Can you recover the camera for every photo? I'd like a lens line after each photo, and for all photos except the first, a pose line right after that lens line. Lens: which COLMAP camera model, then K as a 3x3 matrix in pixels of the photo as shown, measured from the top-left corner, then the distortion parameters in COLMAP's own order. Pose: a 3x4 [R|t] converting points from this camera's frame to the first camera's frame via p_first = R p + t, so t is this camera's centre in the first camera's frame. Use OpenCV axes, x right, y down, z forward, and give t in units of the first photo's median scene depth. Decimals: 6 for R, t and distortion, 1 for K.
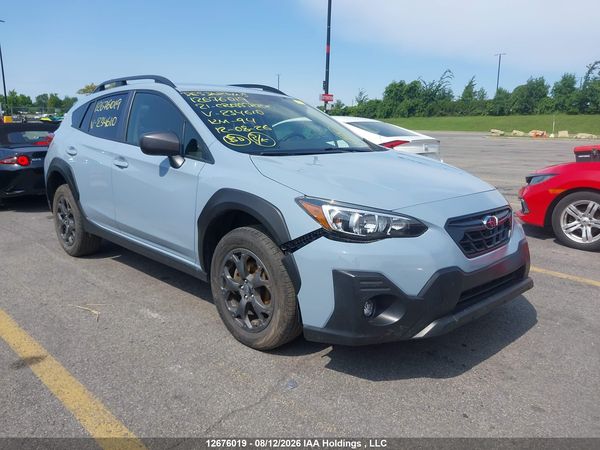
lens RADIAL K [[473.0, 0, 308.8], [0, 473.0, 223.7], [0, 0, 1]] dist [0.078564, -0.114758]
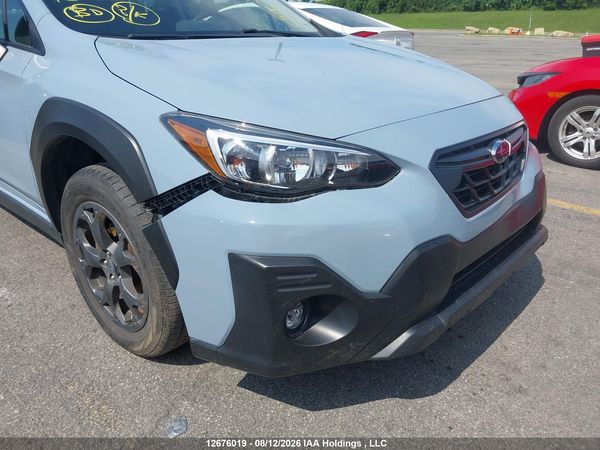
lens RADIAL K [[473.0, 0, 308.8], [0, 473.0, 223.7], [0, 0, 1]] dist [0.078564, -0.114758]
pose [[0.997761, -0.029767, 0.059891, 0.090469], [0.017839, 0.981497, 0.190643, -0.030724], [-0.064457, -0.189147, 0.979831, 0.377095]]
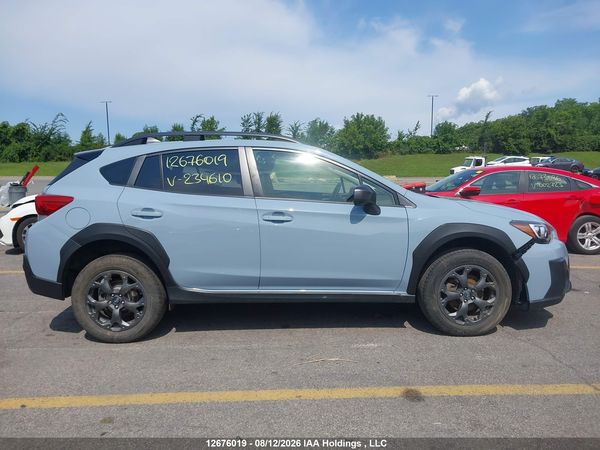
lens RADIAL K [[472.5, 0, 302.1], [0, 472.5, 227.7], [0, 0, 1]] dist [0.027121, -0.012162]
pose [[0.708786, -0.107053, 0.697253, -1.377868], [0.162462, 0.986620, -0.013668, -0.108873], [-0.686461, 0.122965, 0.716694, 0.317908]]
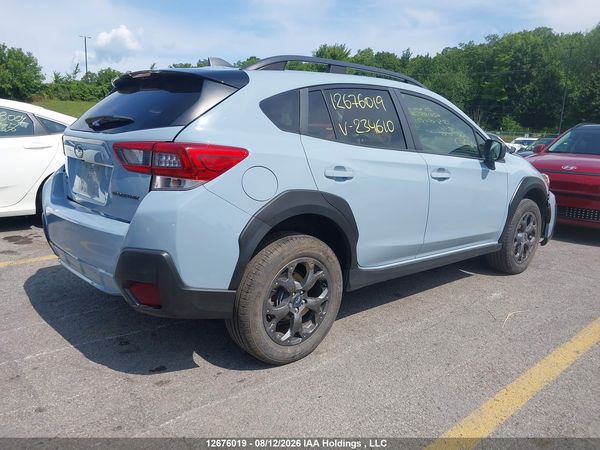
lens RADIAL K [[472.5, 0, 302.1], [0, 472.5, 227.7], [0, 0, 1]] dist [0.027121, -0.012162]
pose [[0.089235, -0.217621, 0.971946, -1.698426], [0.164316, 0.965684, 0.201133, -0.329520], [-0.982363, 0.141758, 0.121931, 1.509653]]
